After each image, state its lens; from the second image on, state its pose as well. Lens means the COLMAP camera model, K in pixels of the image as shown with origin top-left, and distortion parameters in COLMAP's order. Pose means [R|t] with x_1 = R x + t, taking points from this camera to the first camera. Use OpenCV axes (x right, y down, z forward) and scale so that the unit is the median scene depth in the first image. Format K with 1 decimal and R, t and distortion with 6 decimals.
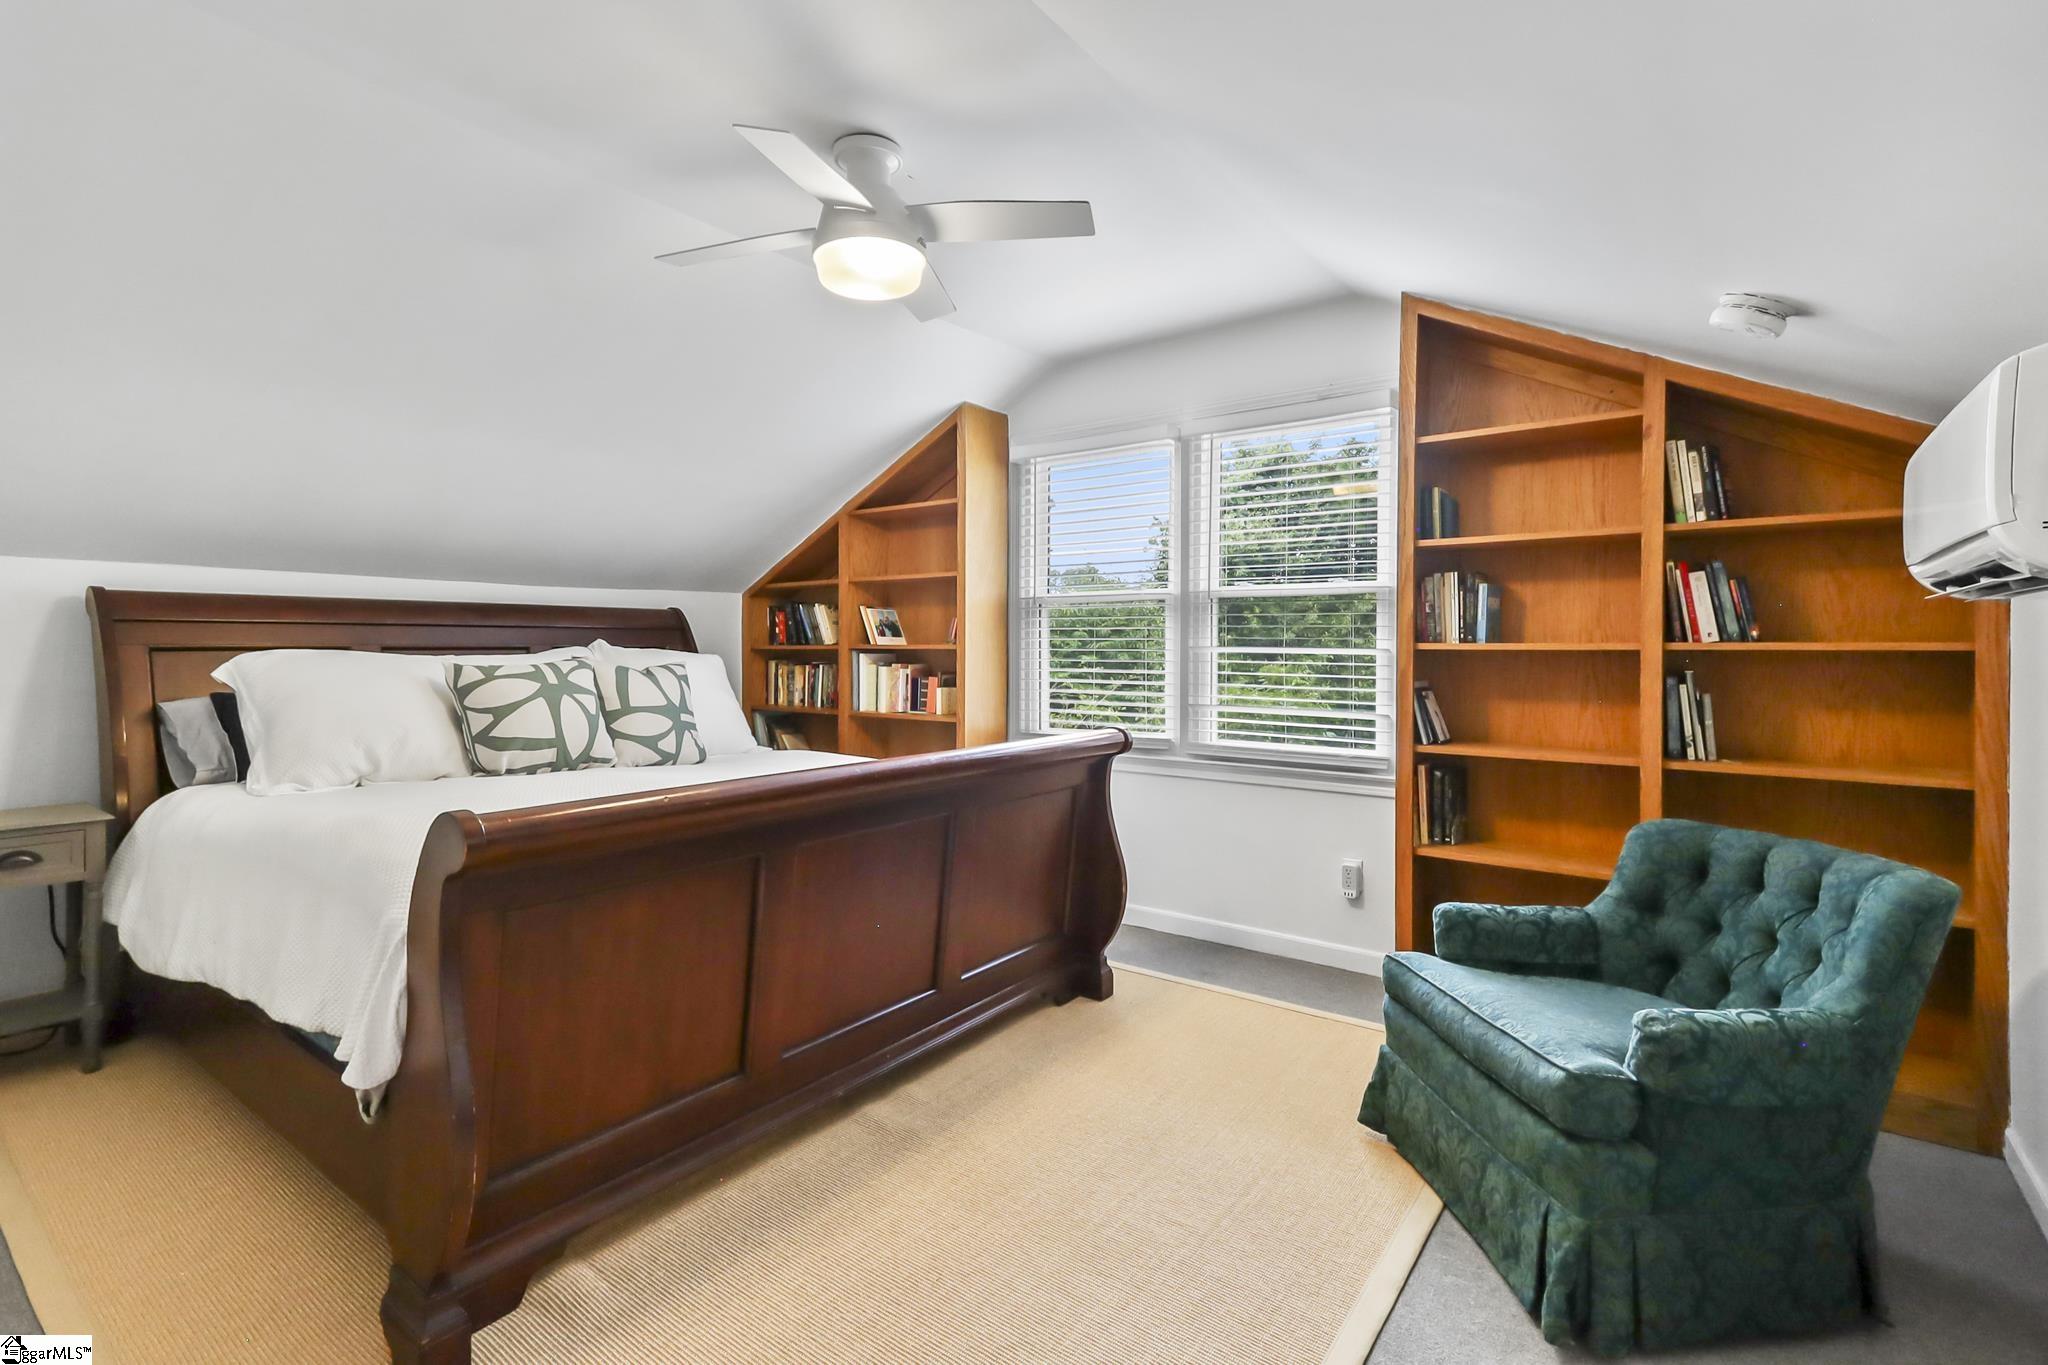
lens RADIAL K [[948.7, 0, 1022.7], [0, 948.7, 664.0], [0, 0, 1]] dist [0.001262, -0.000849]
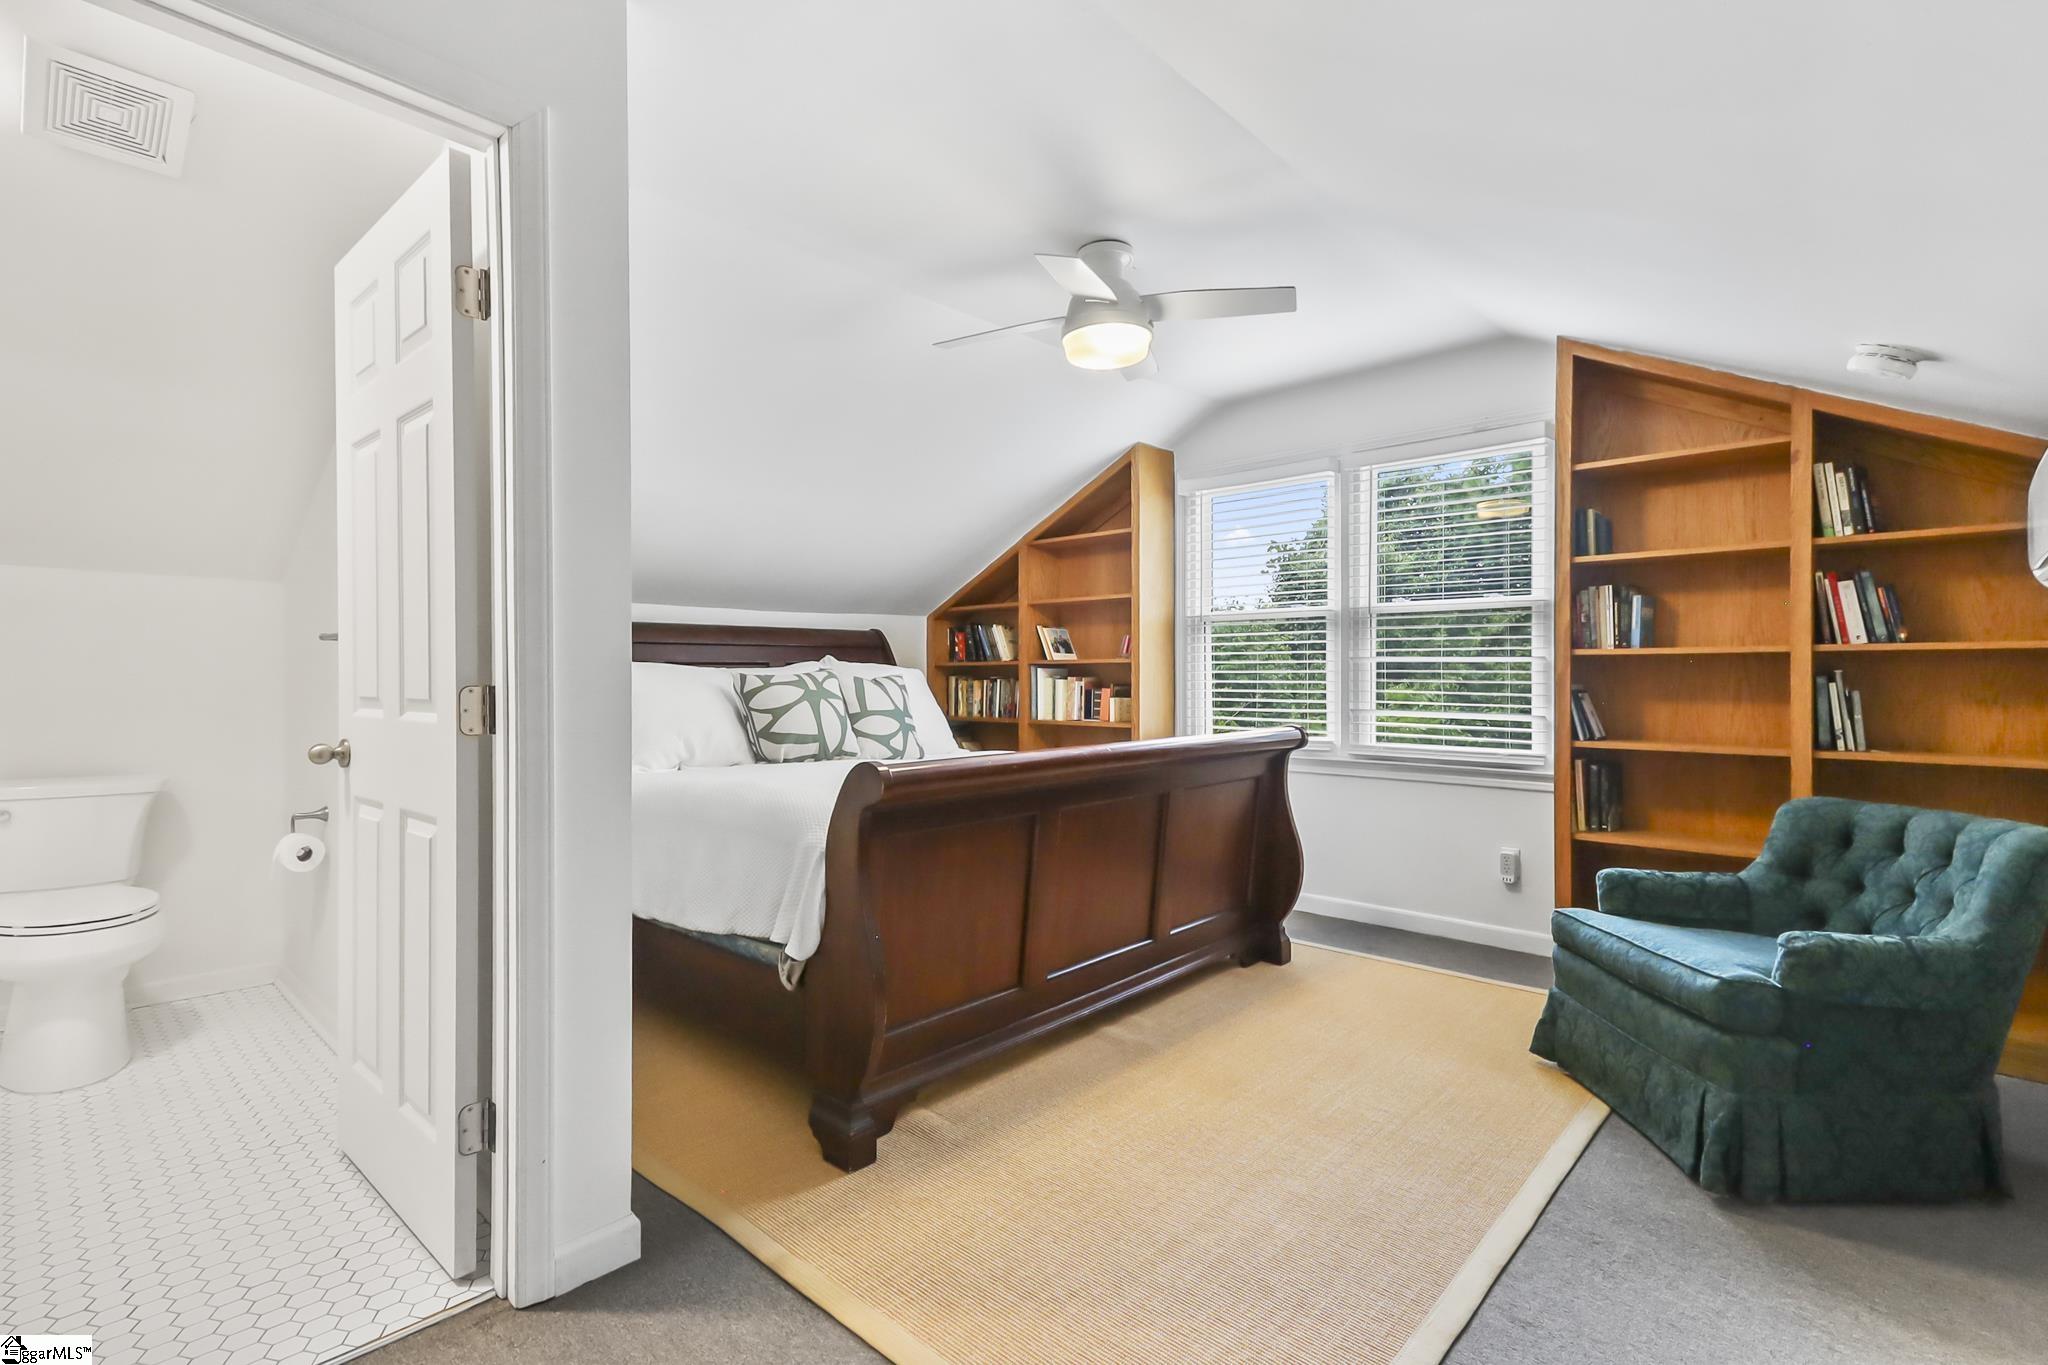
lens RADIAL K [[948.7, 0, 1014.6], [0, 948.7, 685.9], [0, 0, 1]] dist [0.001262, -0.000849]
pose [[0.992971, -0.003826, -0.118294, -0.115305], [0.003280, 0.999983, -0.004808, 0.026504], [0.118311, 0.004386, 0.992967, -0.202816]]
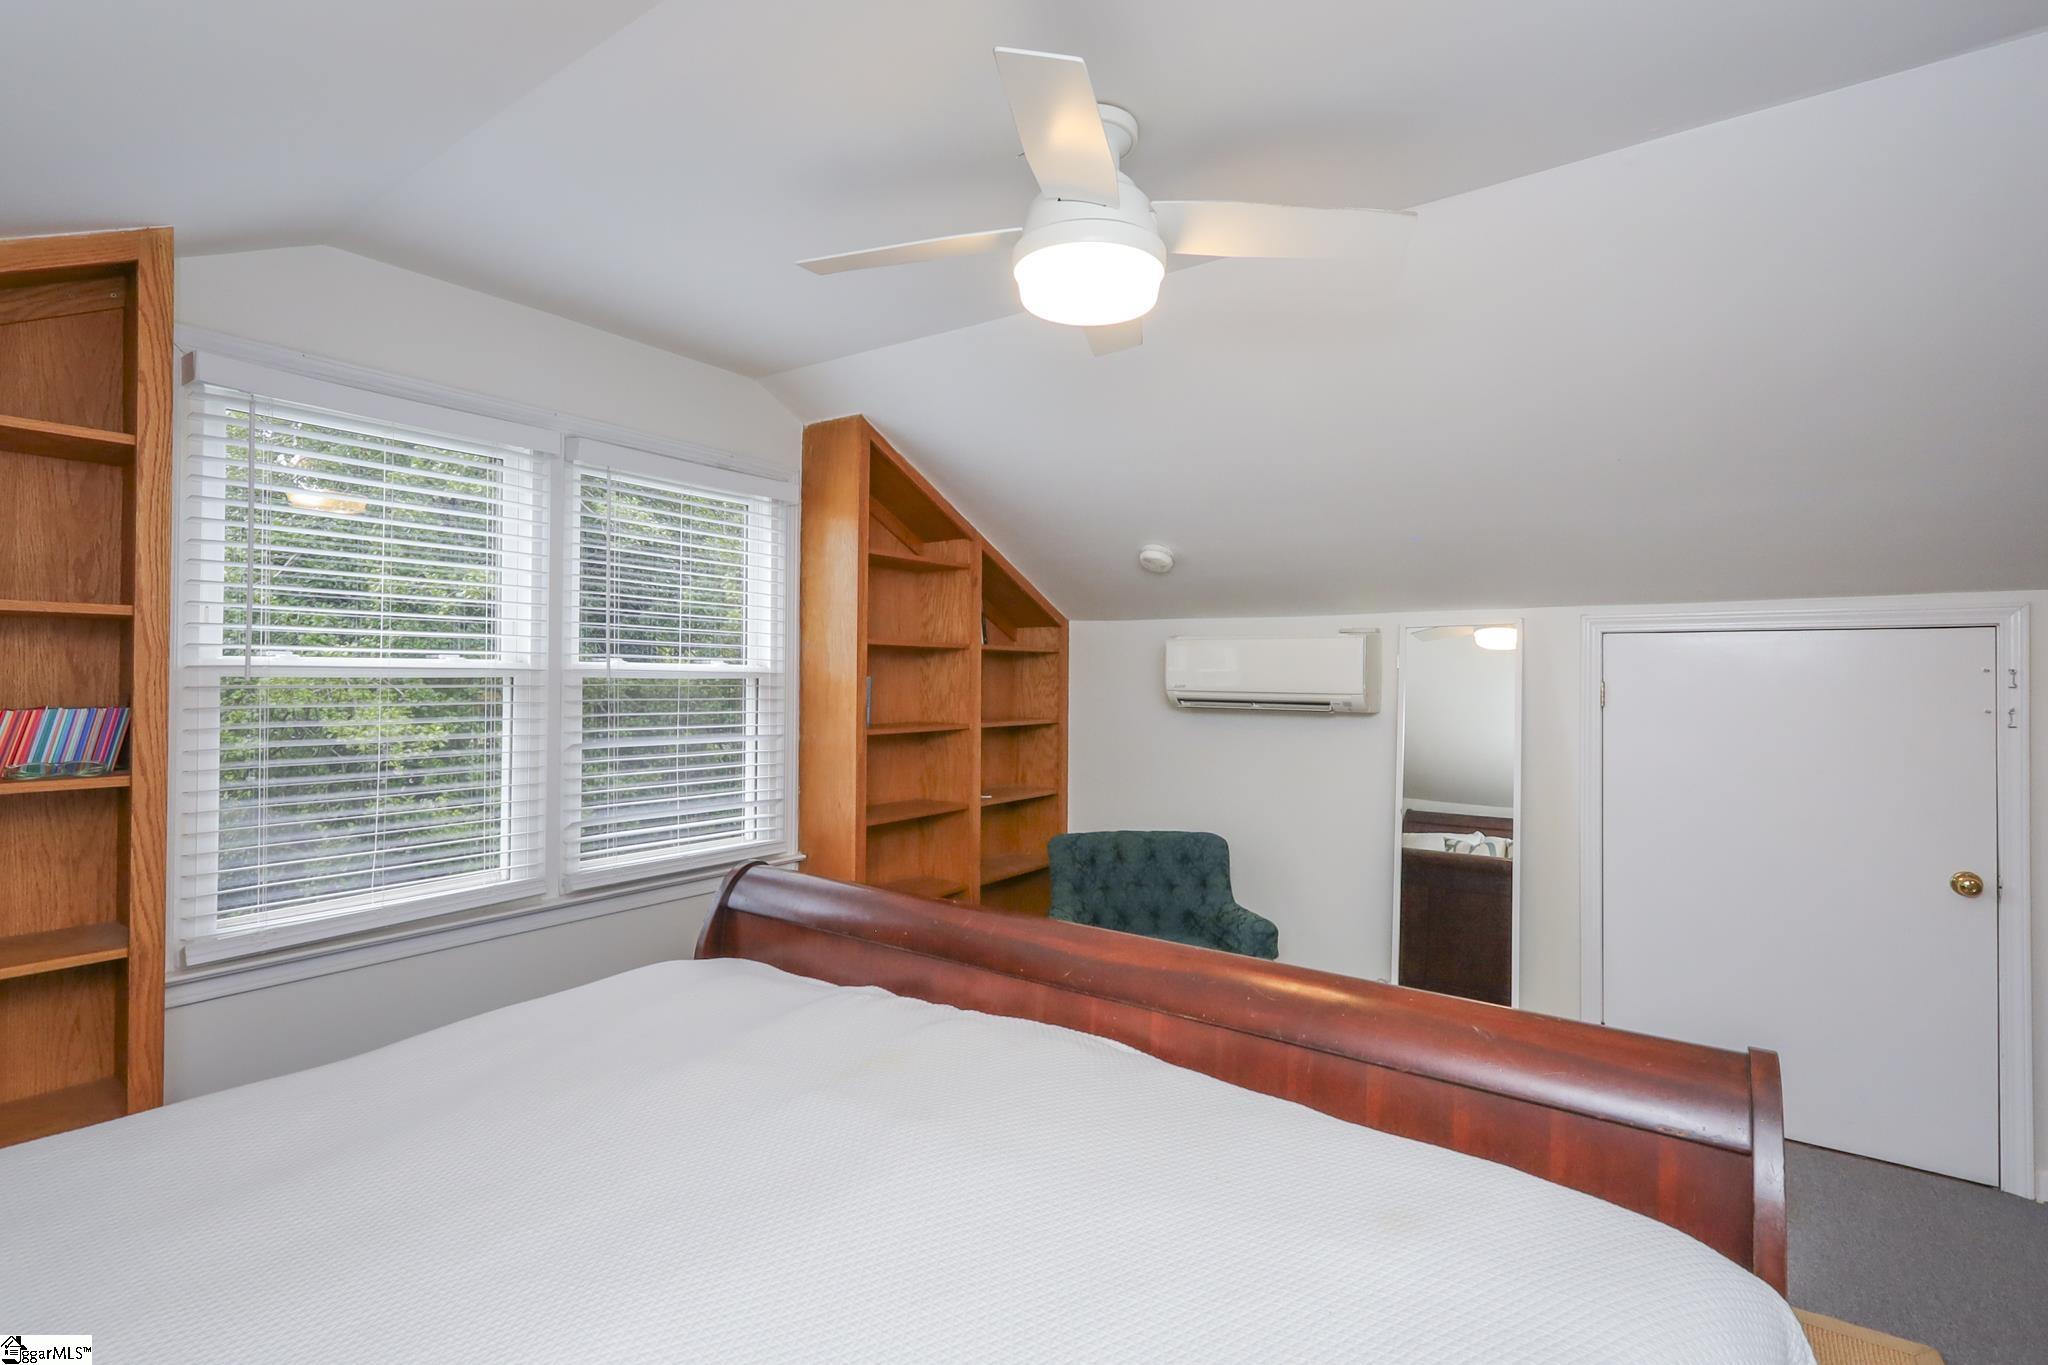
lens RADIAL K [[948.7, 0, 1027.1], [0, 948.7, 672.0], [0, 0, 1]] dist [0.001262, -0.000849]
pose [[-0.017190, 0.009461, 0.999807, -0.776628], [0.016489, 0.999822, -0.009178, -0.084490], [-0.999716, 0.016328, -0.017343, 0.898737]]
